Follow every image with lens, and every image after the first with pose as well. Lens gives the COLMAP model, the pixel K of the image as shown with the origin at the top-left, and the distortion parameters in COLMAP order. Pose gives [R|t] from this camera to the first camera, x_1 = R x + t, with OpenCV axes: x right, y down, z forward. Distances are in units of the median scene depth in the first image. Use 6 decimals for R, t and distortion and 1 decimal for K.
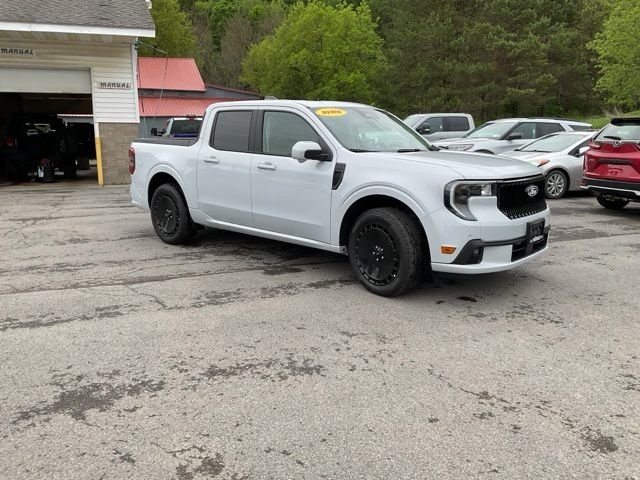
lens RADIAL K [[536.7, 0, 317.7], [0, 536.7, 224.8], [0, 0, 1]] dist [0.076125, -0.158455]
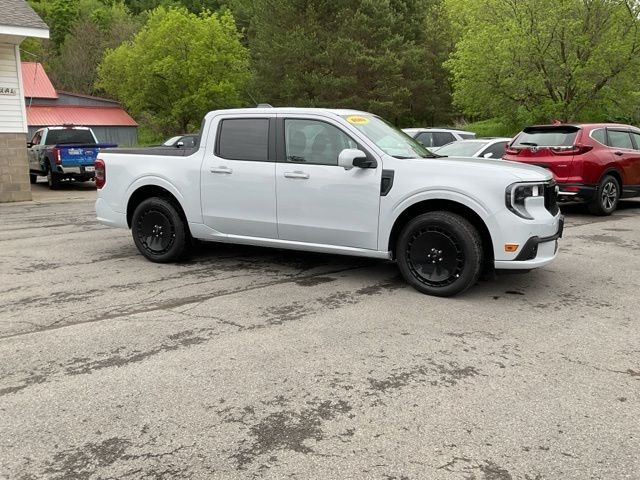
lens RADIAL K [[536.7, 0, 317.7], [0, 536.7, 224.8], [0, 0, 1]] dist [0.076125, -0.158455]
pose [[0.961927, -0.048437, 0.268981, -0.307597], [0.053300, 0.998520, -0.010804, -0.005805], [-0.268060, 0.024729, 0.963085, 0.050181]]
